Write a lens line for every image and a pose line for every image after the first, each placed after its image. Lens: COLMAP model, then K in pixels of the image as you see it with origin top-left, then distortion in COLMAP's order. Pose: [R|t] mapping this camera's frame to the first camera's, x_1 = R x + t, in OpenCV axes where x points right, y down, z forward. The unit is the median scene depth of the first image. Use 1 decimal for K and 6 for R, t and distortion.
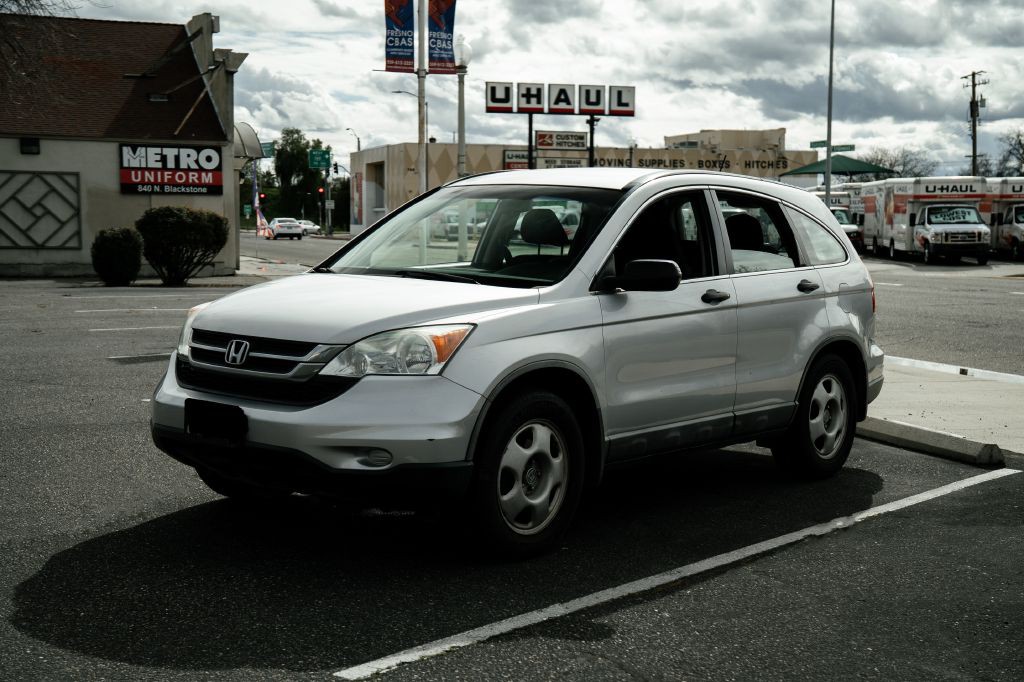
lens RADIAL K [[1333.8, 0, 497.2], [0, 1333.8, 364.2], [0, 0, 1]] dist [0.021627, 0.530851]
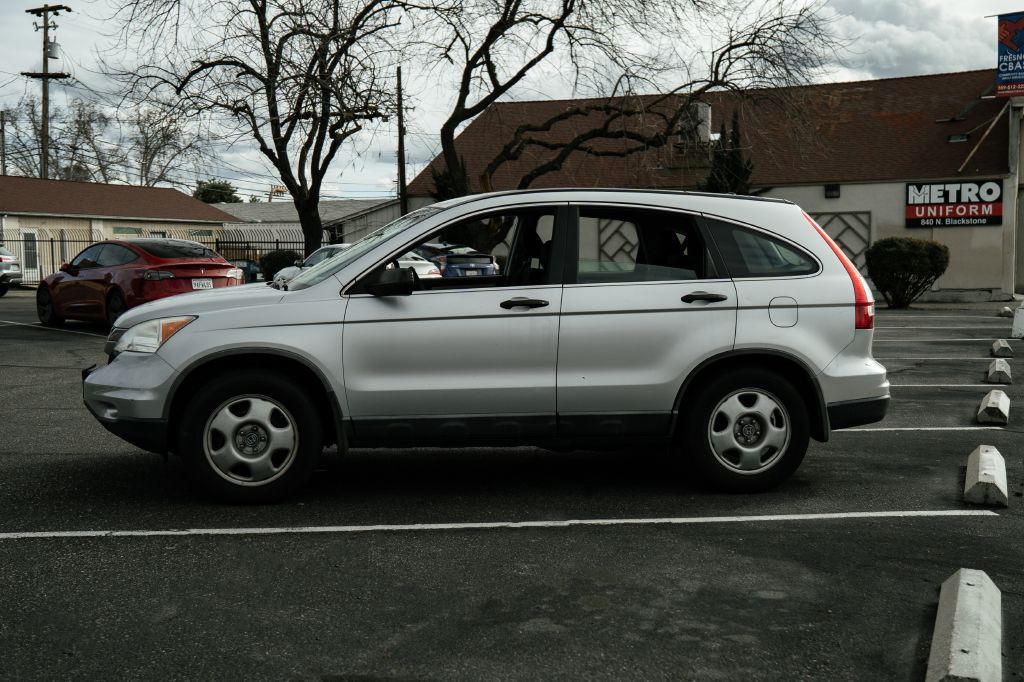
lens RADIAL K [[1185.7, 0, 512.0], [0, 1185.7, 341.0], [0, 0, 1]] dist [0.021785, 0.225888]
pose [[0.746370, 0.032715, -0.664727, 0.137739], [-0.056097, 0.998329, -0.013854, -0.001024], [0.663163, 0.047629, 0.746958, 0.047315]]
